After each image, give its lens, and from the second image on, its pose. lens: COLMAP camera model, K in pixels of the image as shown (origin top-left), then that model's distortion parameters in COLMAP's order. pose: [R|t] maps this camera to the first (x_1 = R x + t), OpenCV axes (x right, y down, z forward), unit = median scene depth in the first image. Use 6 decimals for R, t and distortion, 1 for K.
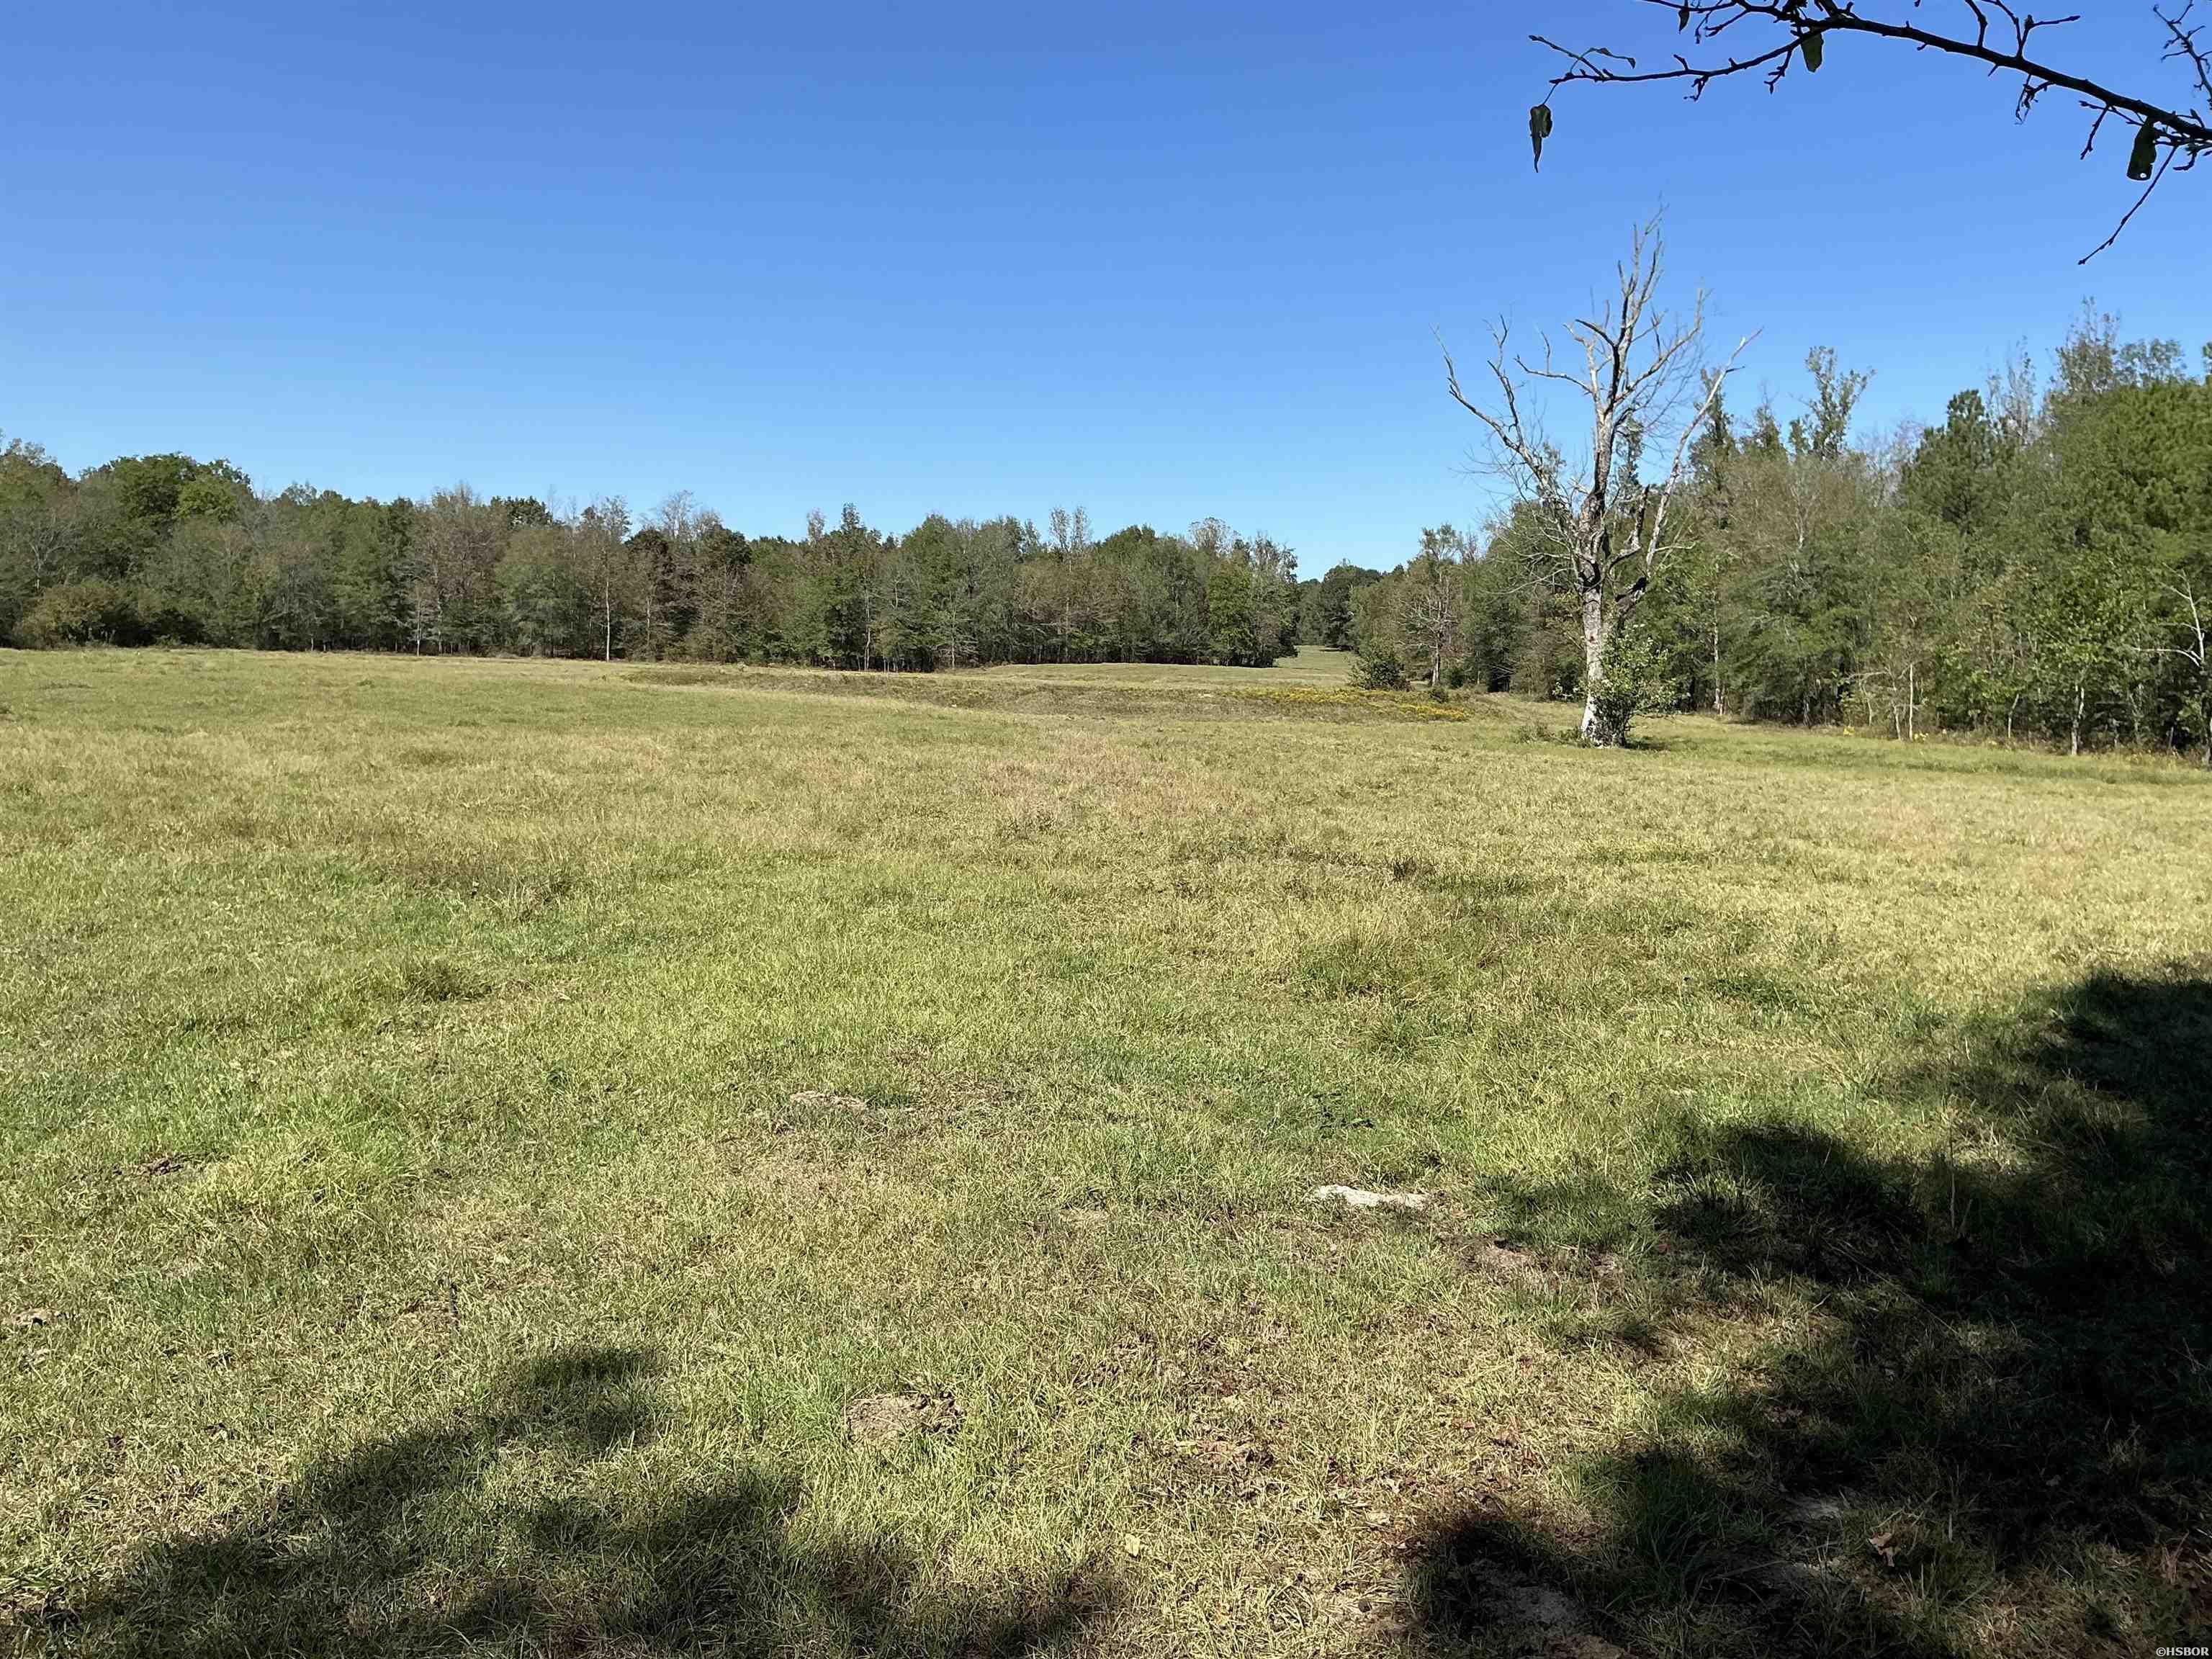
lens RADIAL K [[1836.1, 0, 1102.3], [0, 1836.1, 831.8], [0, 0, 1]] dist [0.151898, -0.333802]
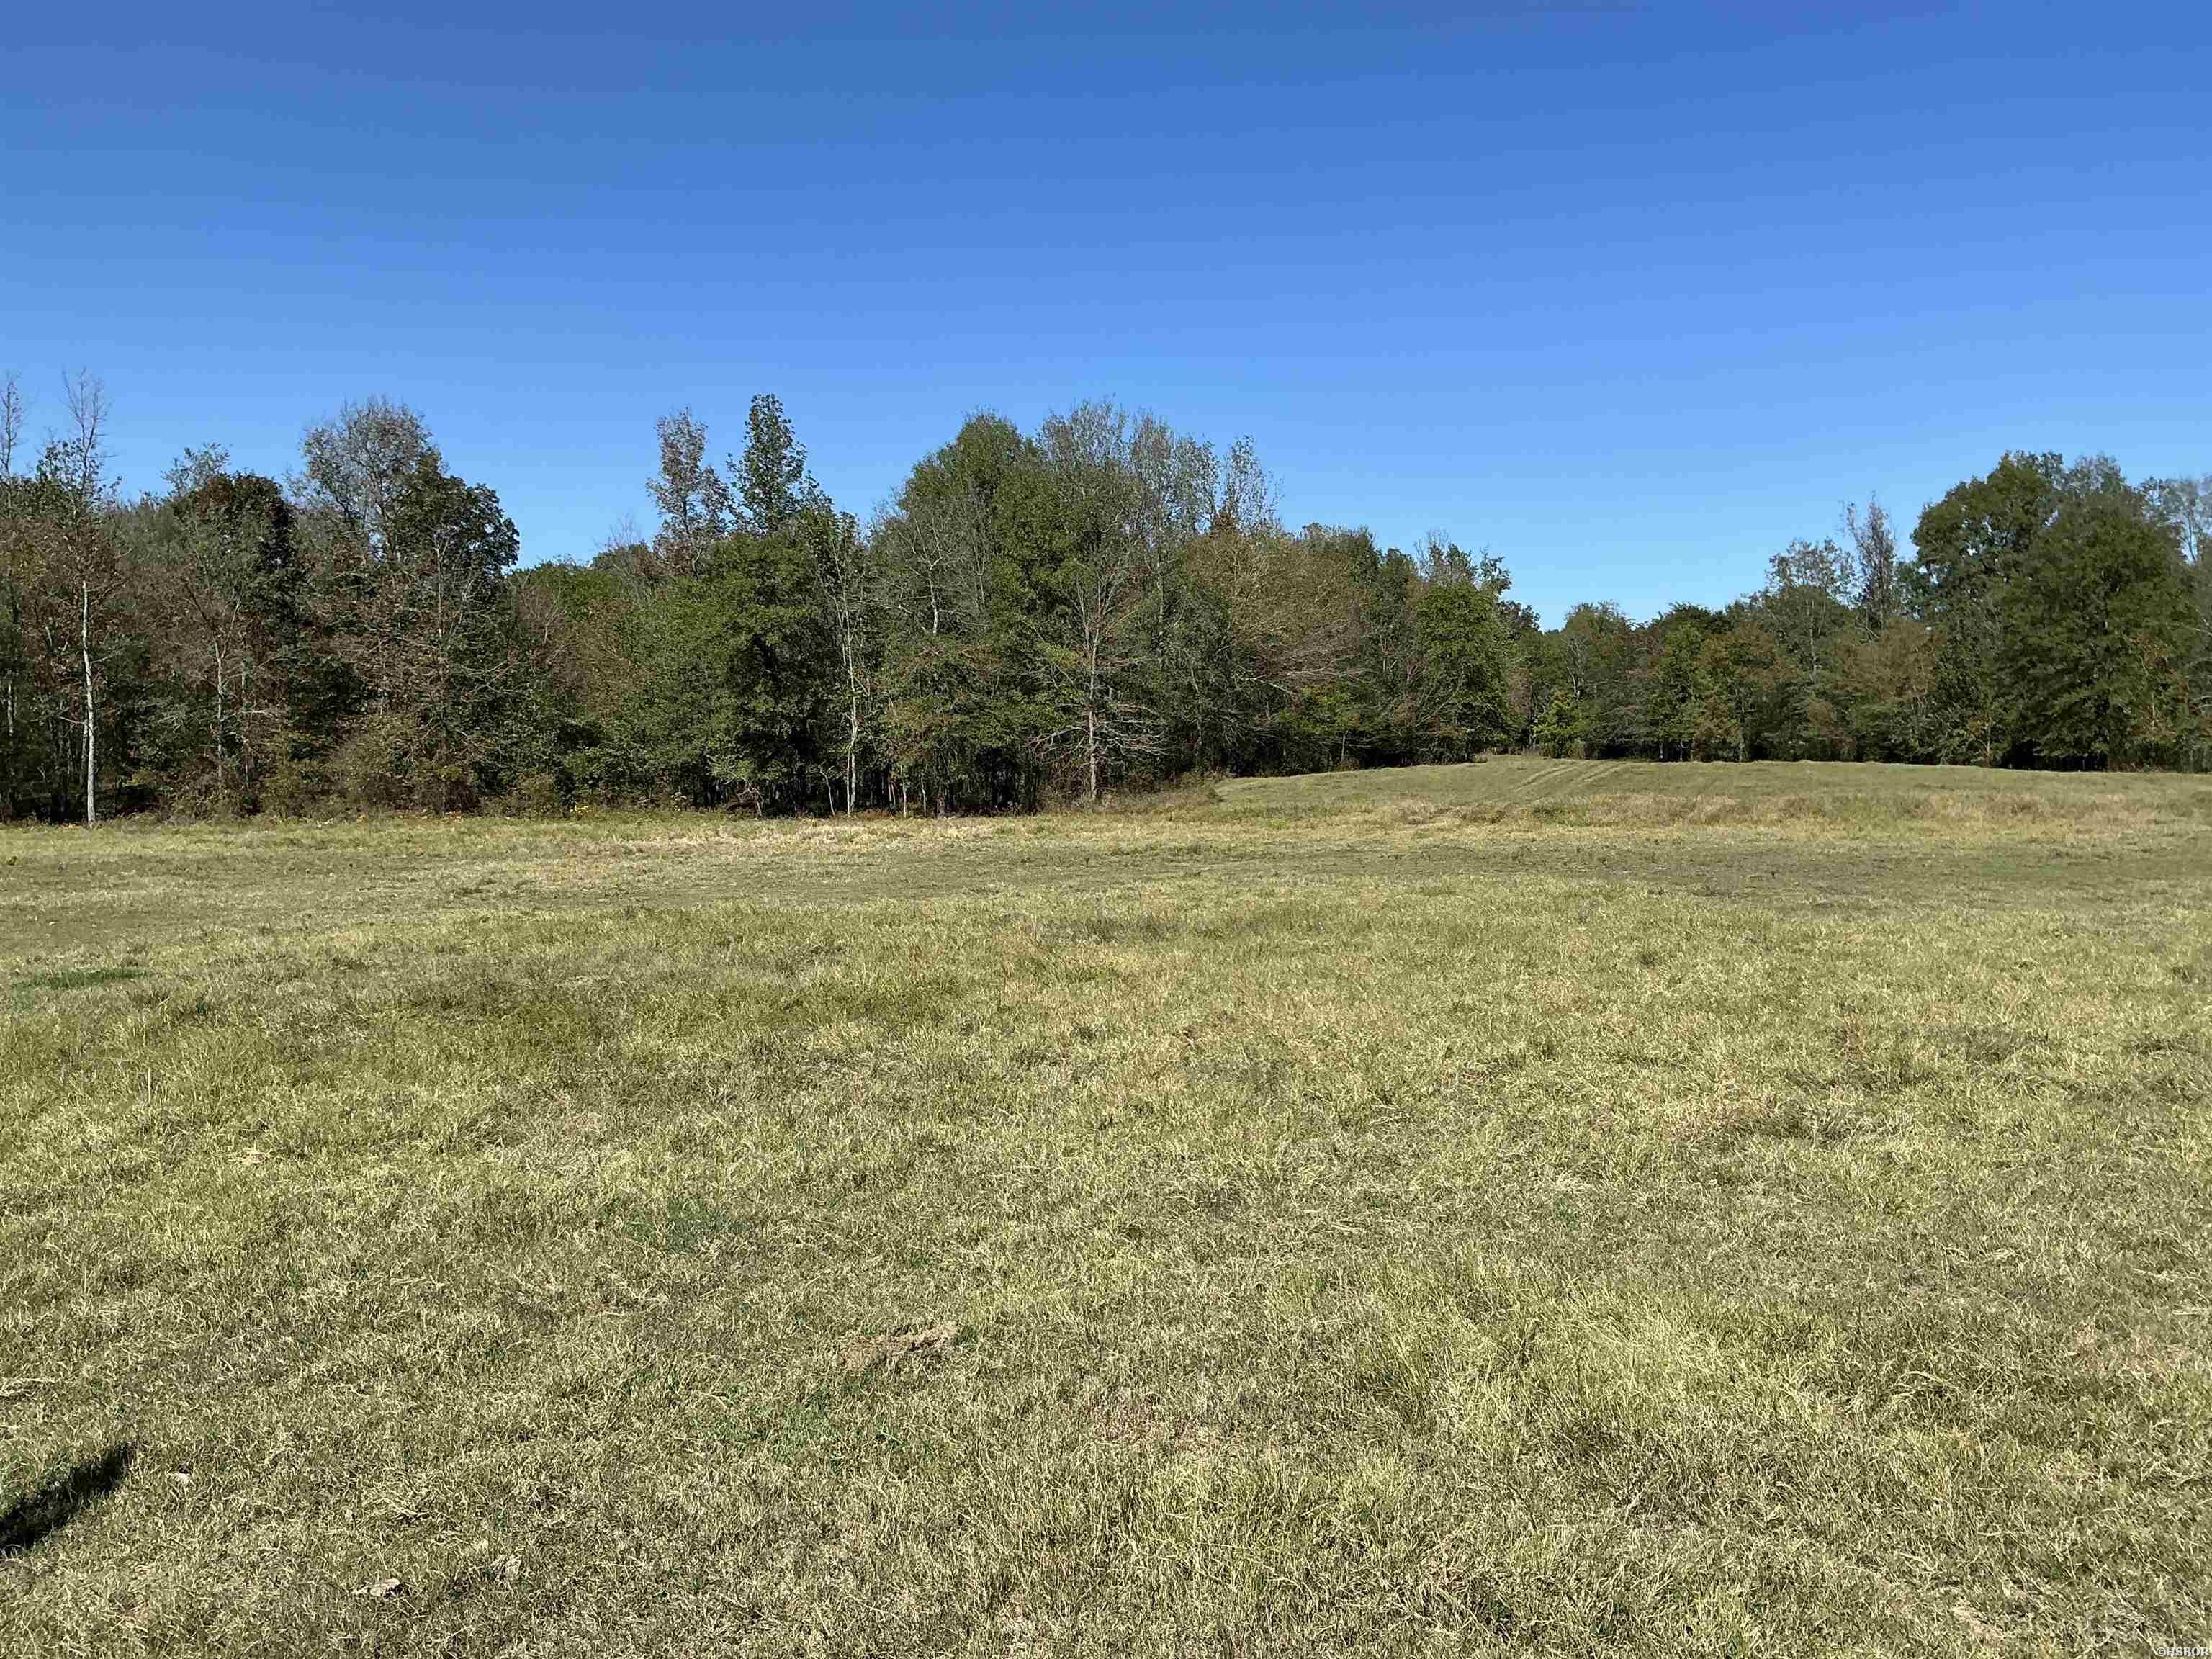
lens RADIAL K [[1836.1, 0, 1102.3], [0, 1836.1, 831.8], [0, 0, 1]] dist [0.151898, -0.333802]
pose [[0.994077, -0.046647, 0.098155, -0.120578], [0.052346, 0.997040, -0.056310, -0.064509], [-0.095237, 0.061114, 0.993577, 0.671122]]
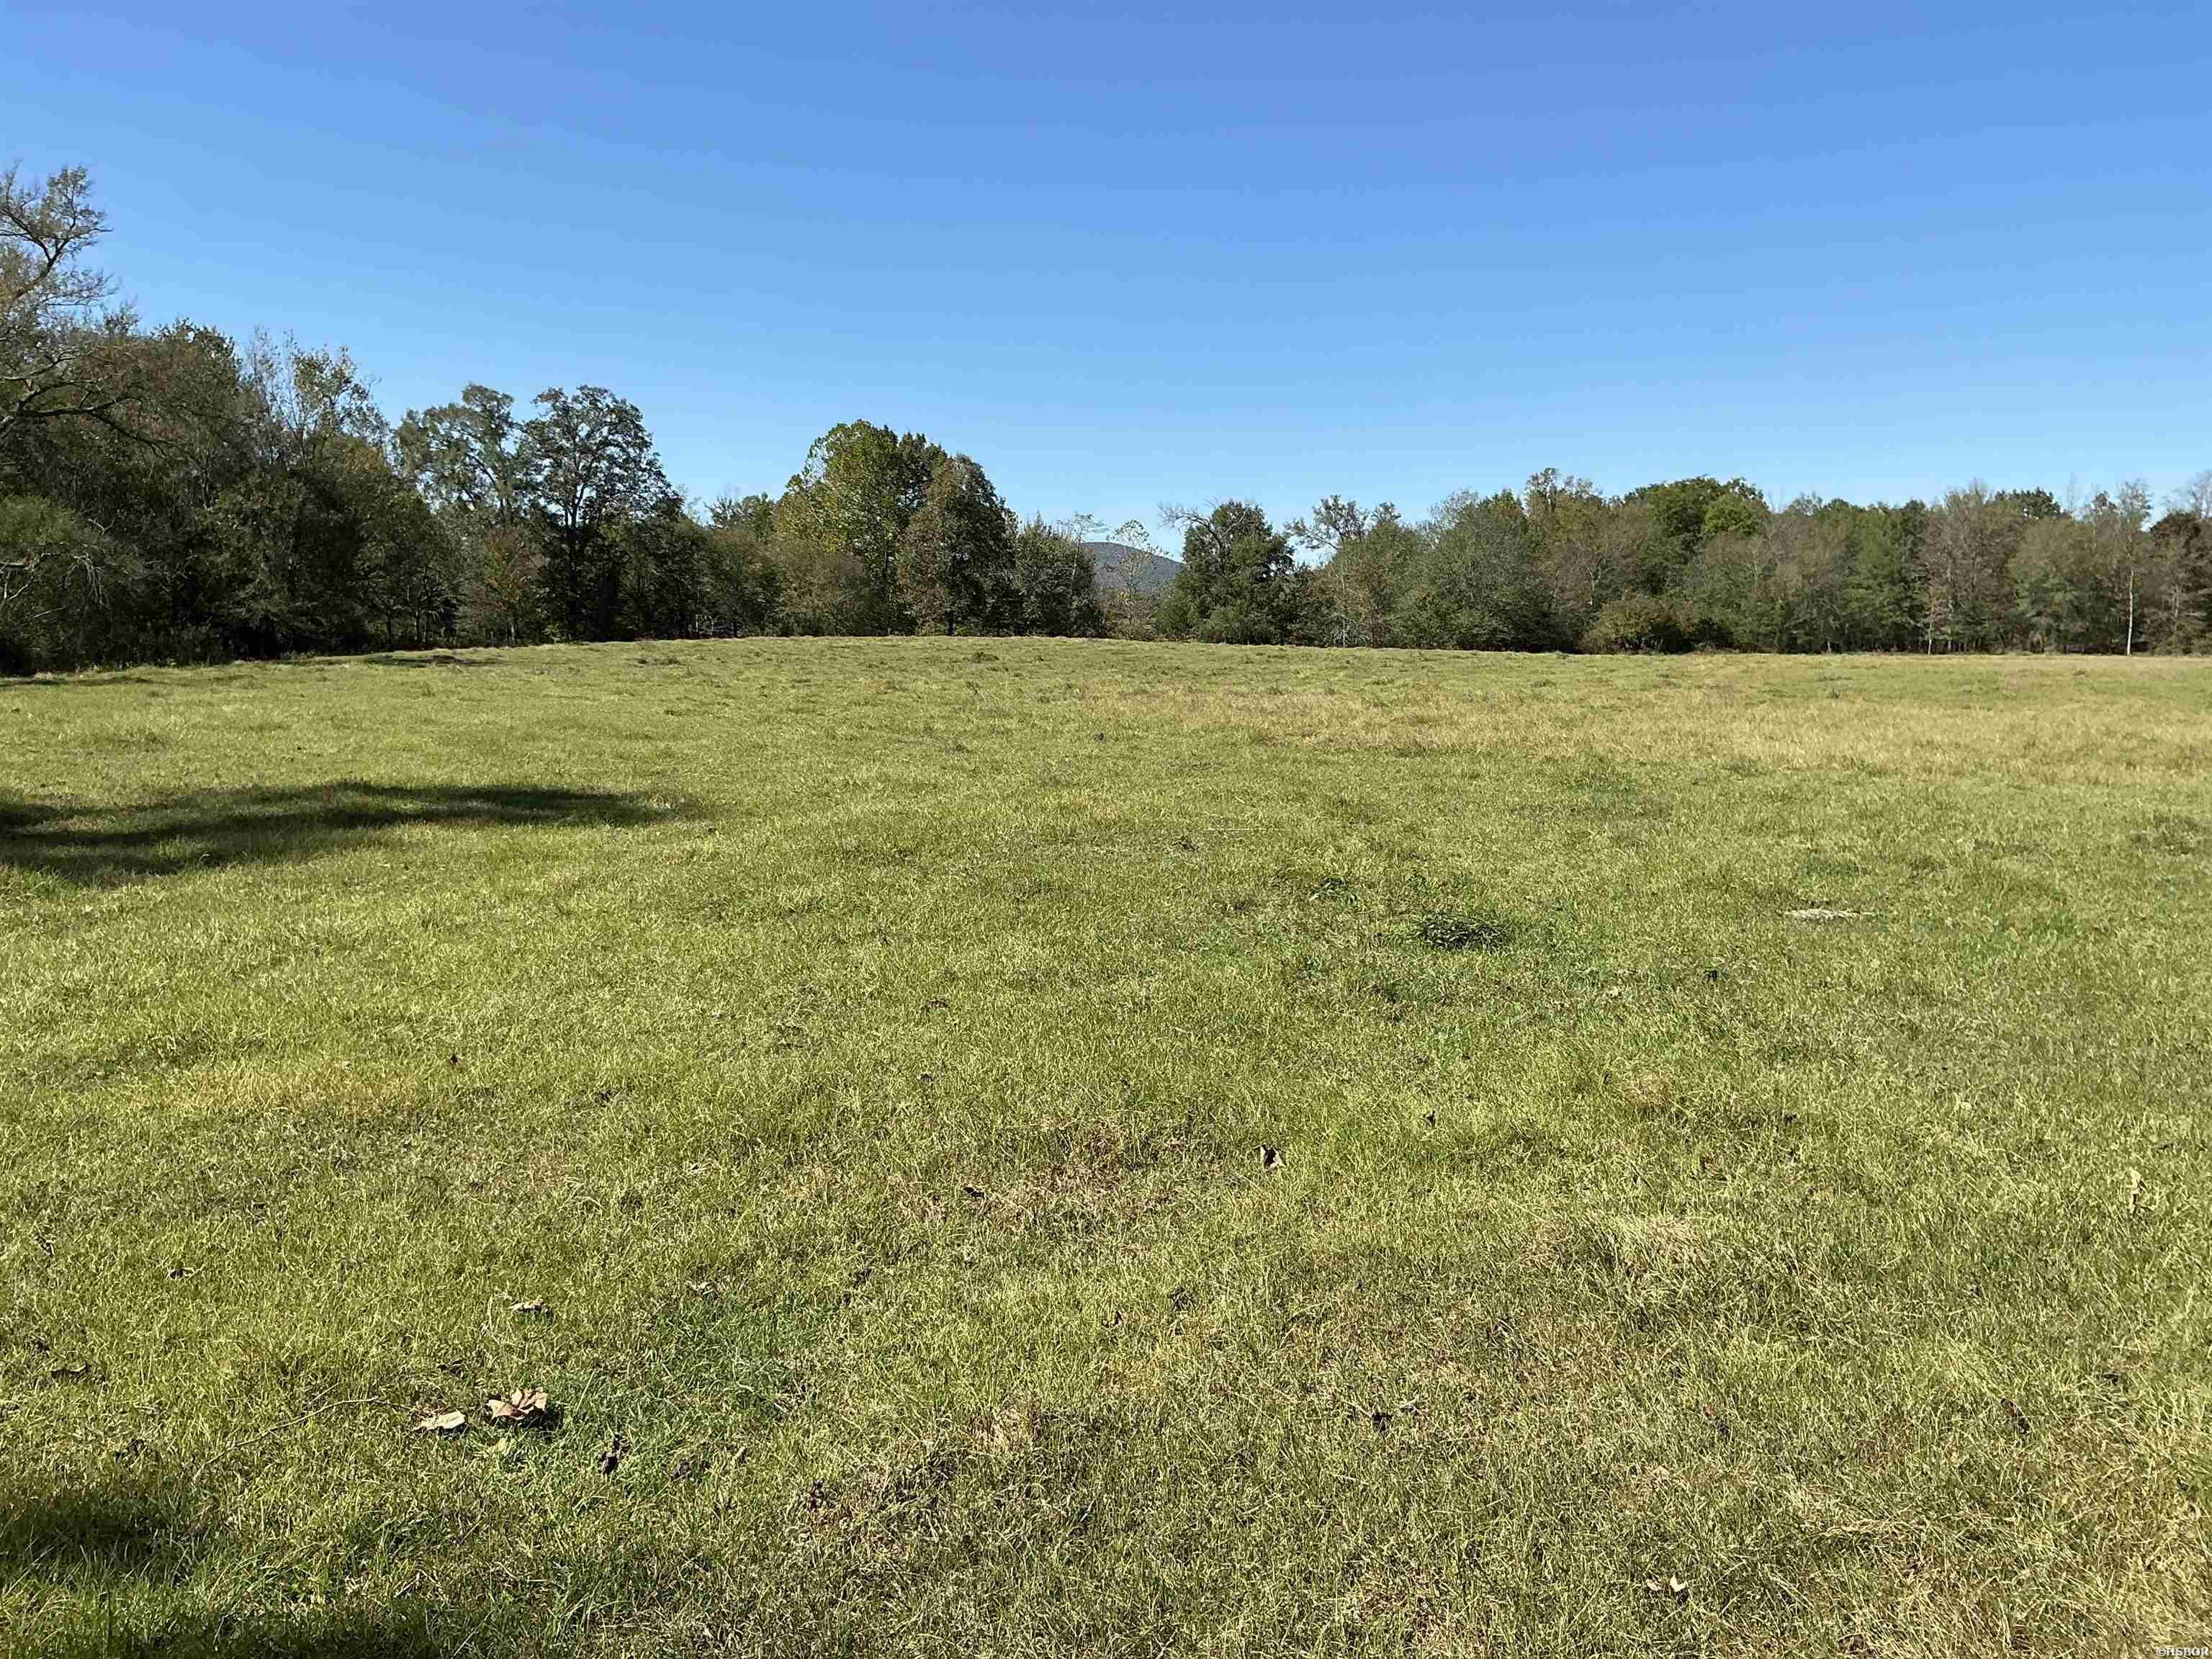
lens RADIAL K [[1836.1, 0, 1102.3], [0, 1836.1, 831.8], [0, 0, 1]] dist [0.151898, -0.333802]
pose [[0.743152, 0.038682, -0.668003, -0.019951], [-0.039863, 0.999114, 0.013508, 0.005392], [0.667934, 0.016590, 0.744036, -0.050447]]
